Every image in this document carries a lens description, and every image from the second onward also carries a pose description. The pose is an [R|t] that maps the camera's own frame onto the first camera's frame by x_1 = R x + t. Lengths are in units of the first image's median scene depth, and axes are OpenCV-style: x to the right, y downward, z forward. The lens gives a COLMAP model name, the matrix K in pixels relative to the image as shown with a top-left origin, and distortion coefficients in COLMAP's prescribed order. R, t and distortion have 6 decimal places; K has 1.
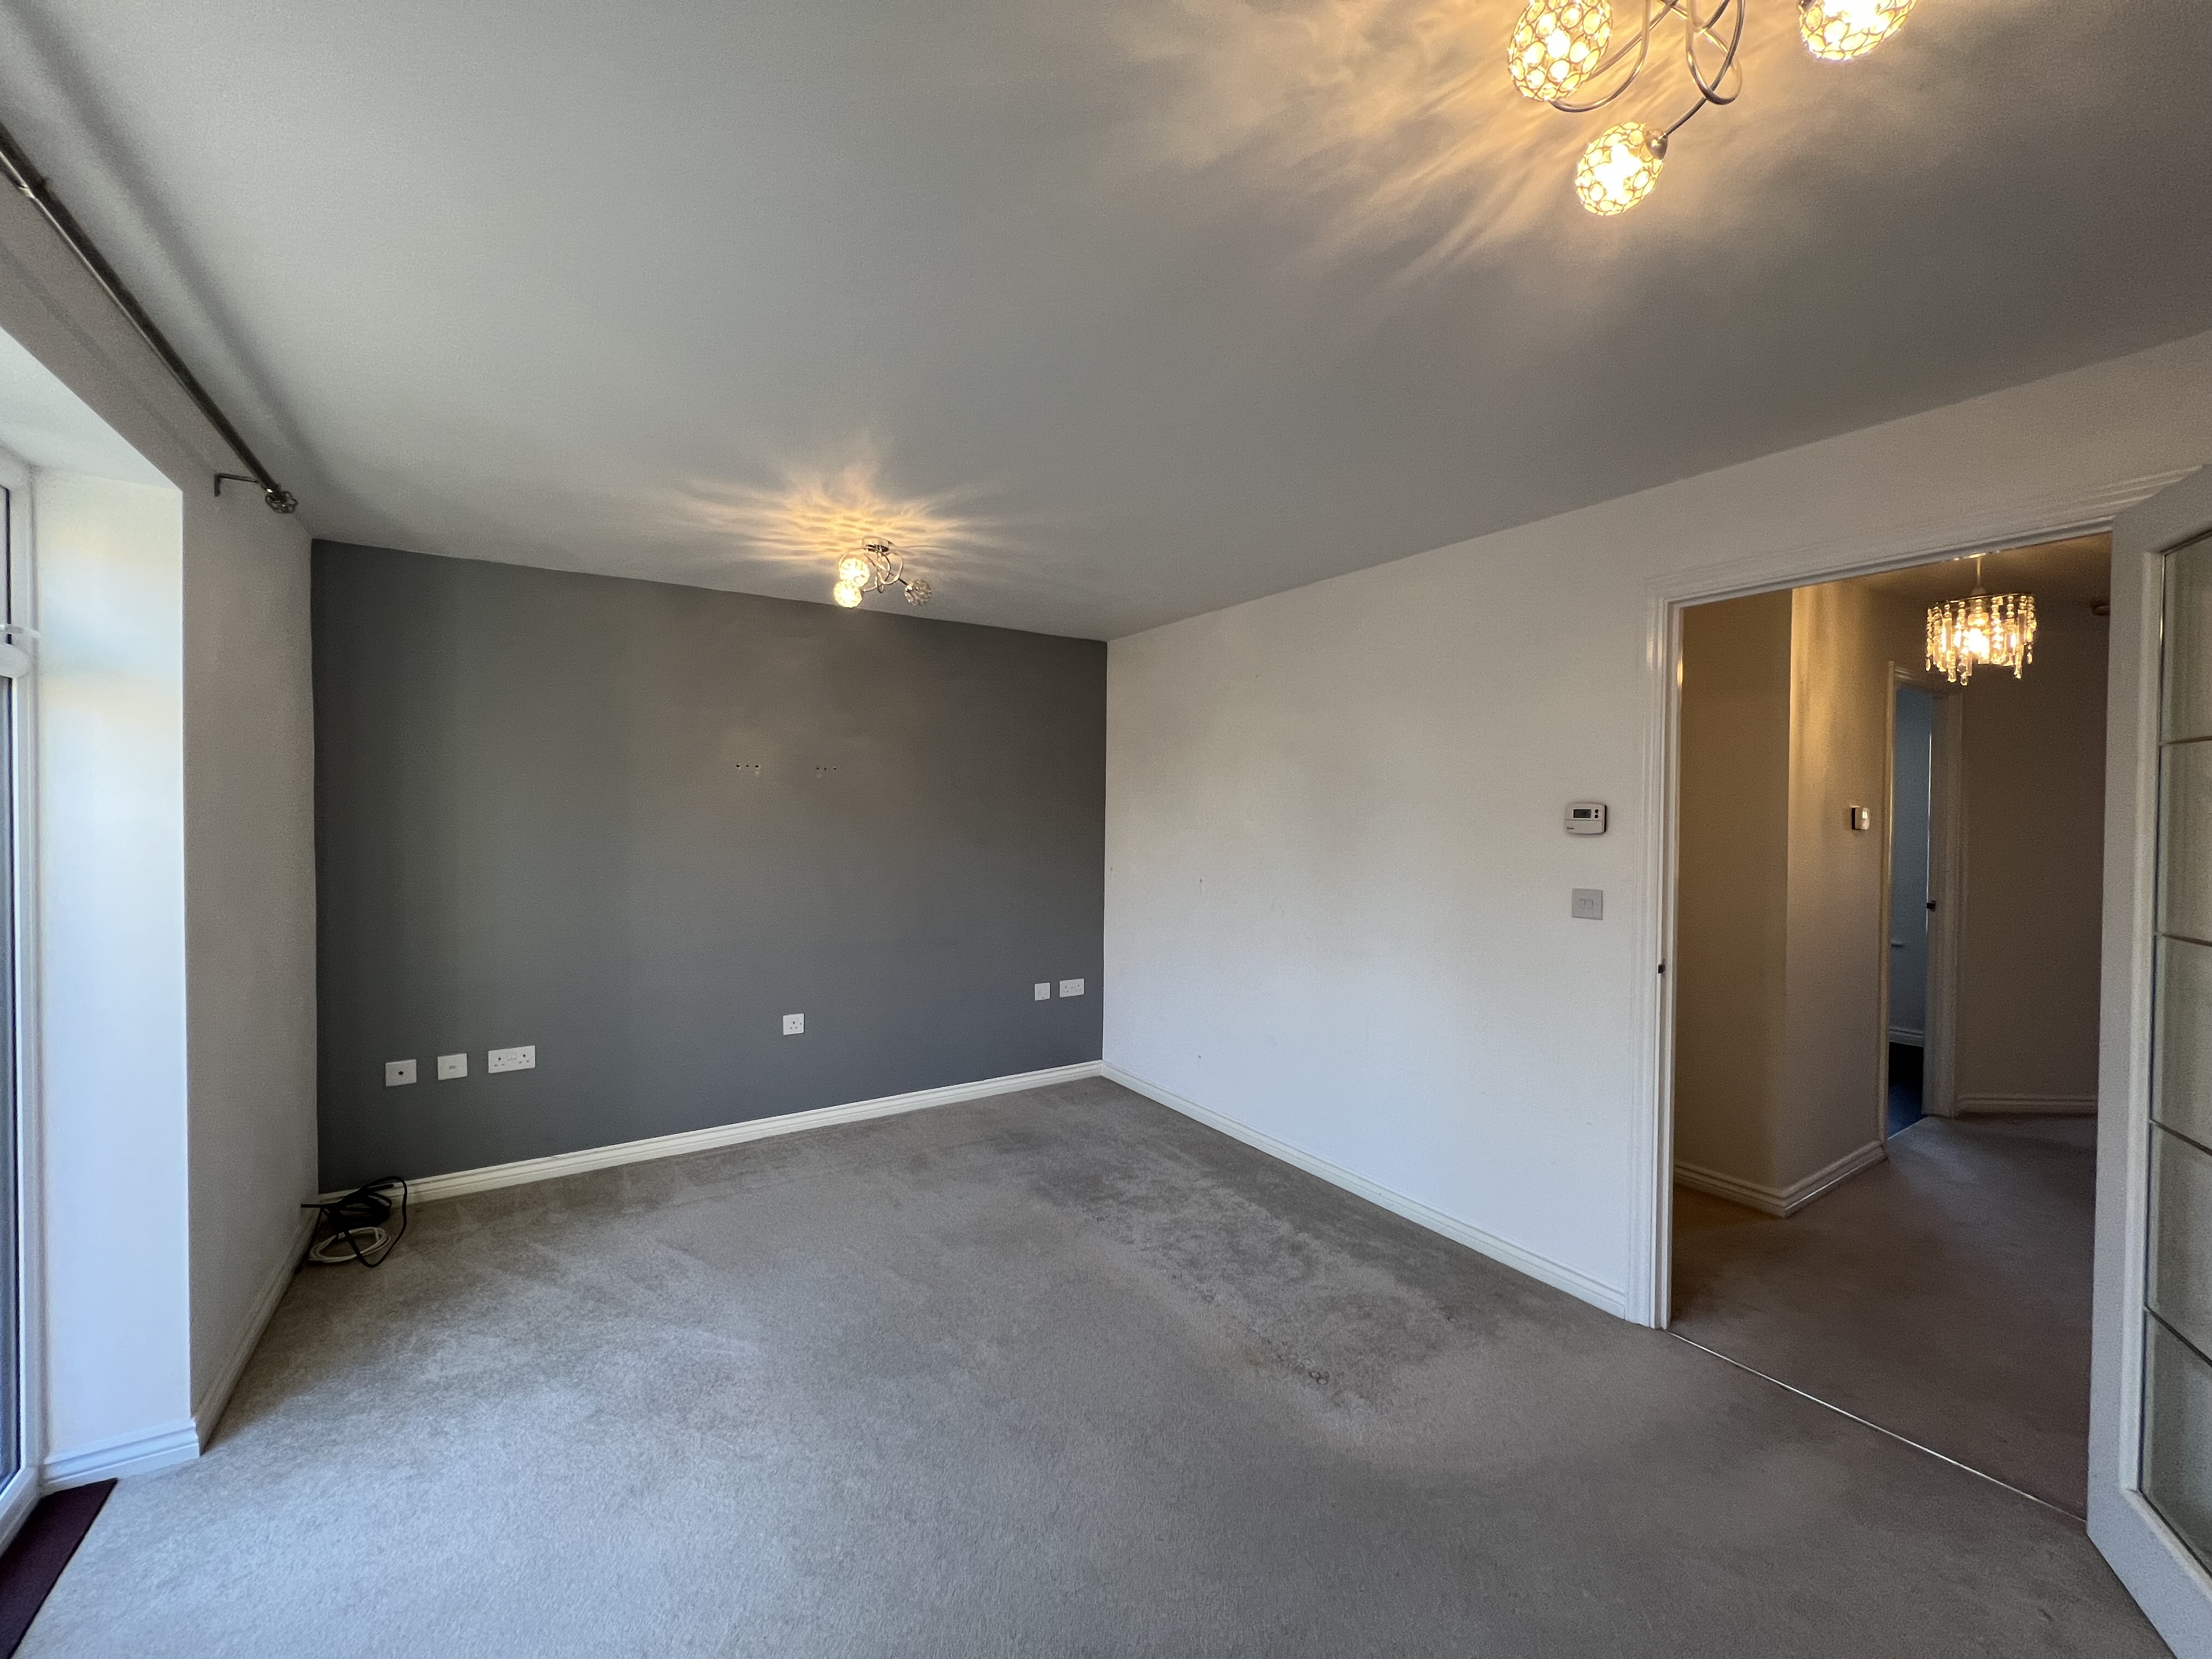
lens RADIAL K [[881.9, 0, 1099.5], [0, 881.9, 822.7], [0, 0, 1]] dist [0.003566, 0.000077]
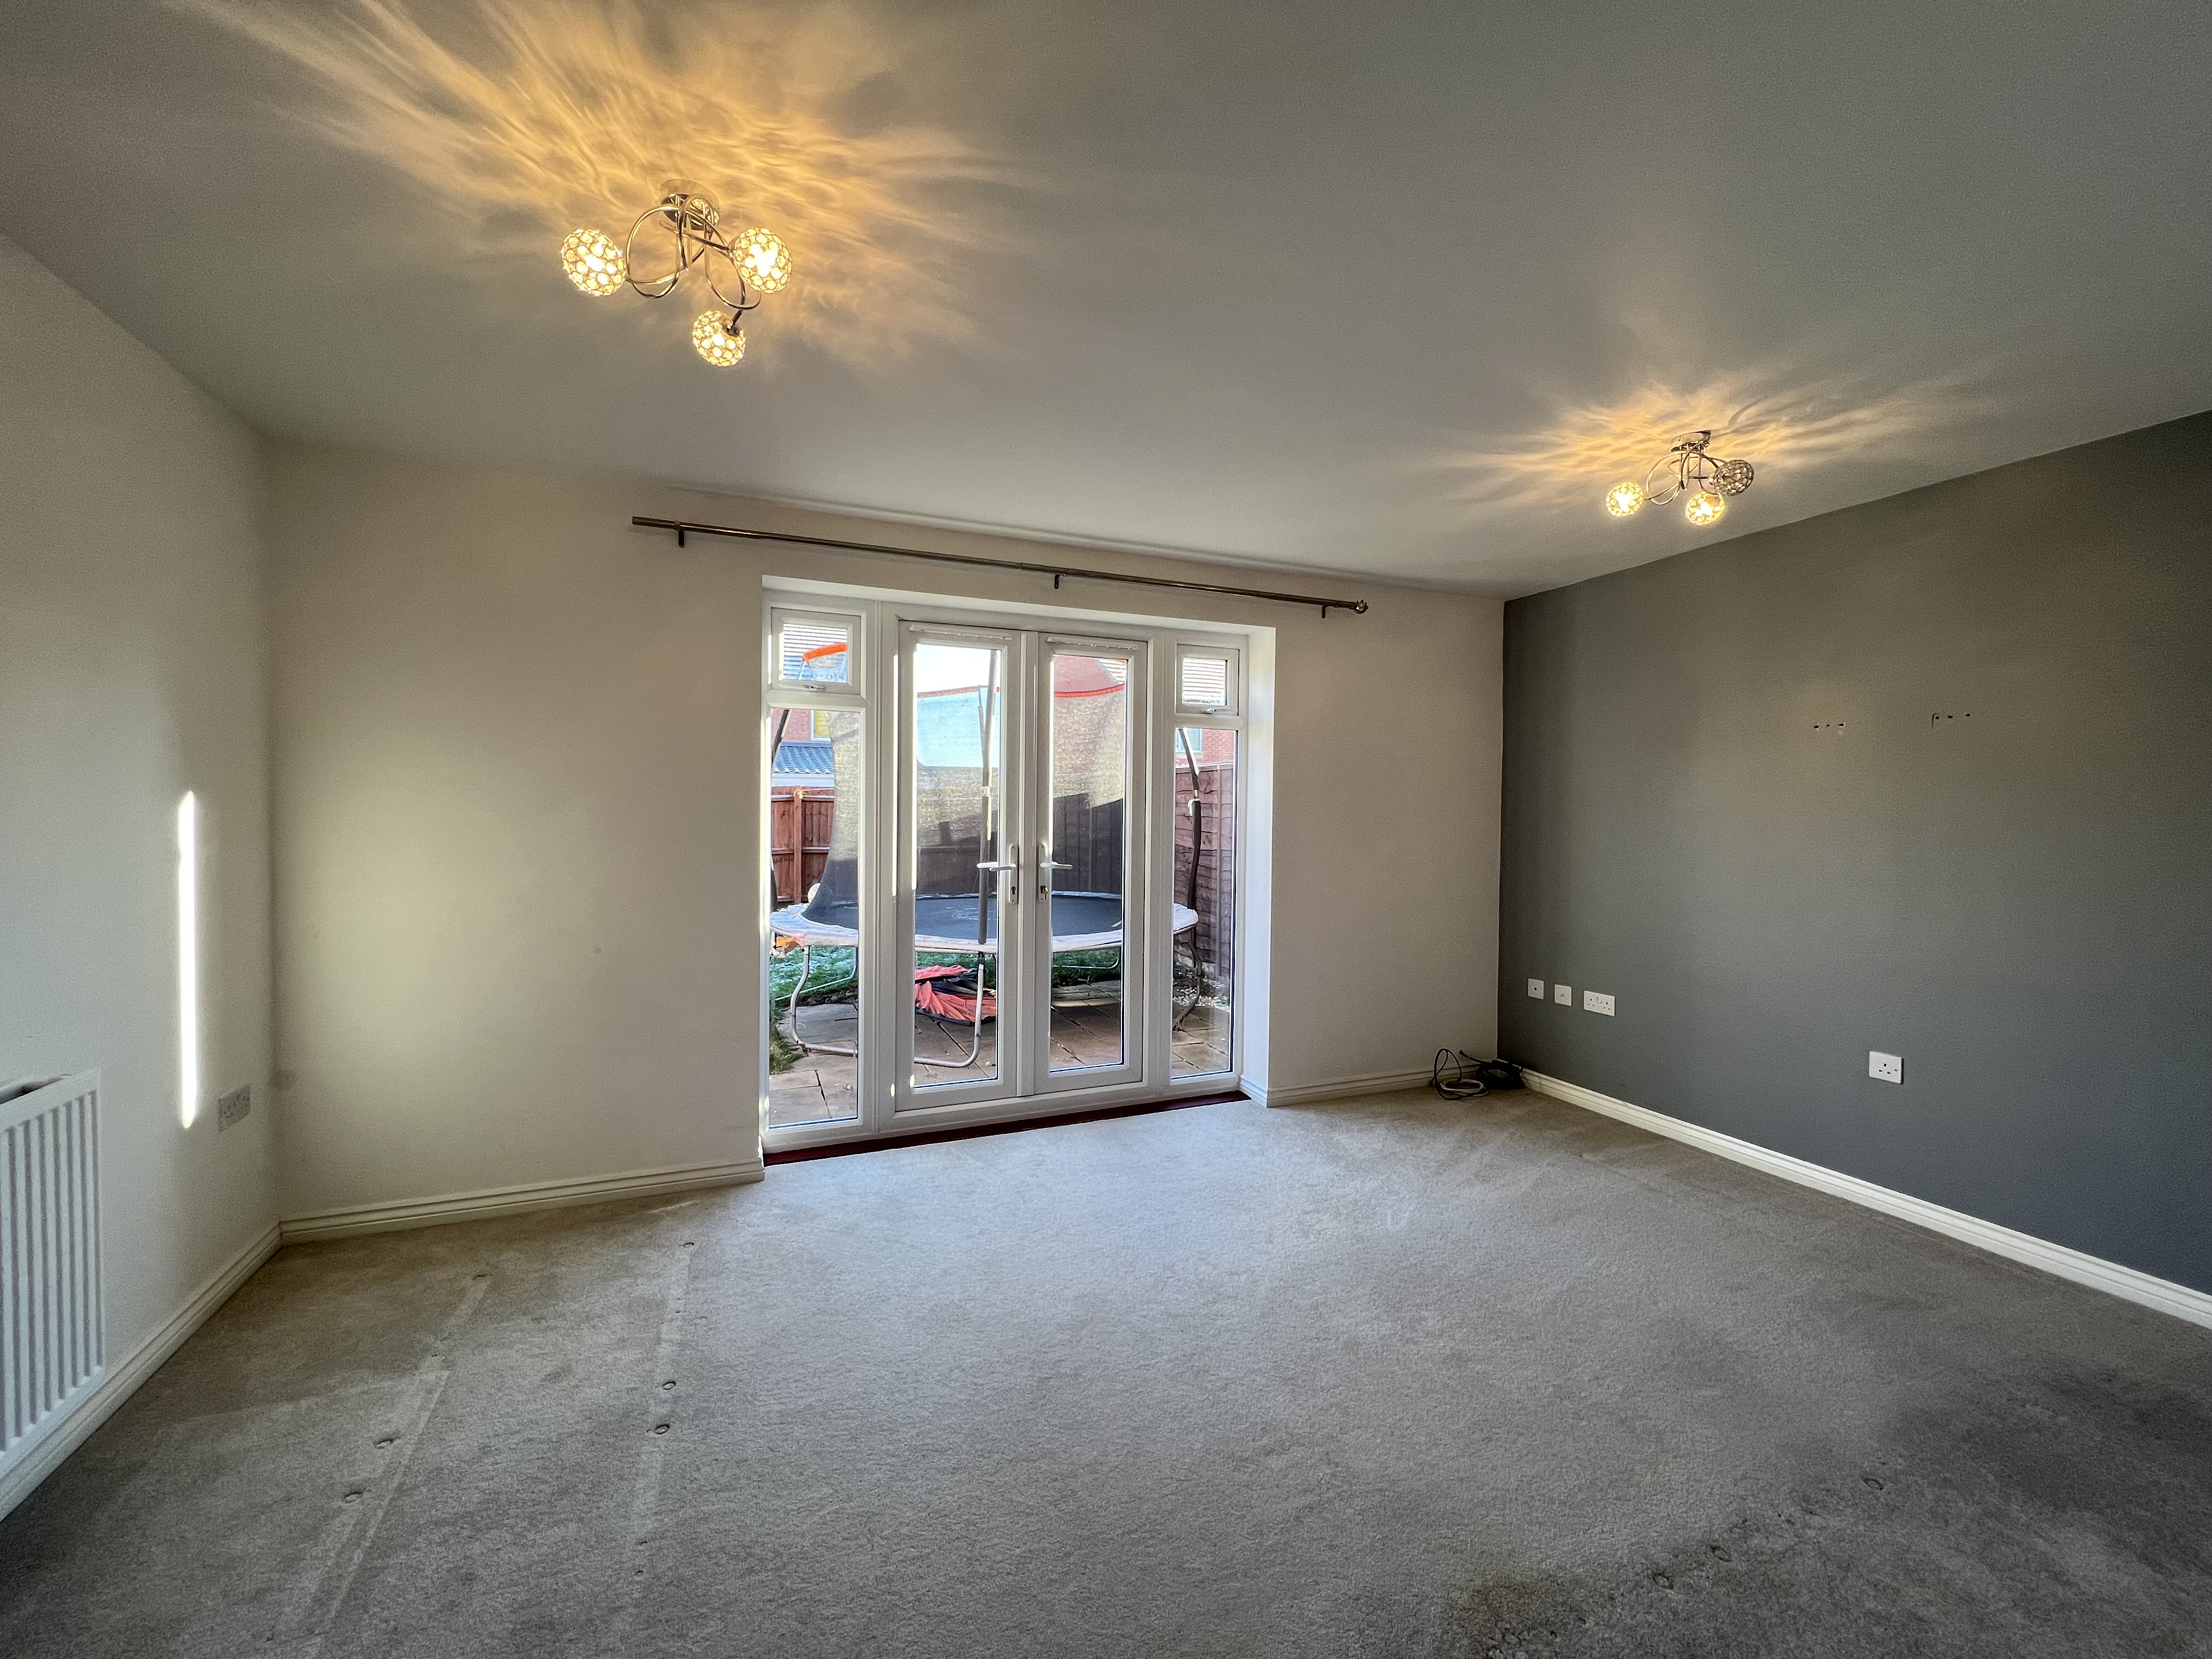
lens RADIAL K [[881.9, 0, 1099.3], [0, 881.9, 833.4], [0, 0, 1]] dist [0.003566, 0.000077]
pose [[-0.179993, 0.021422, -0.983435, 0.674643], [-0.013573, 0.999614, 0.024259, 0.030985], [0.983574, 0.017714, -0.179633, 0.648321]]
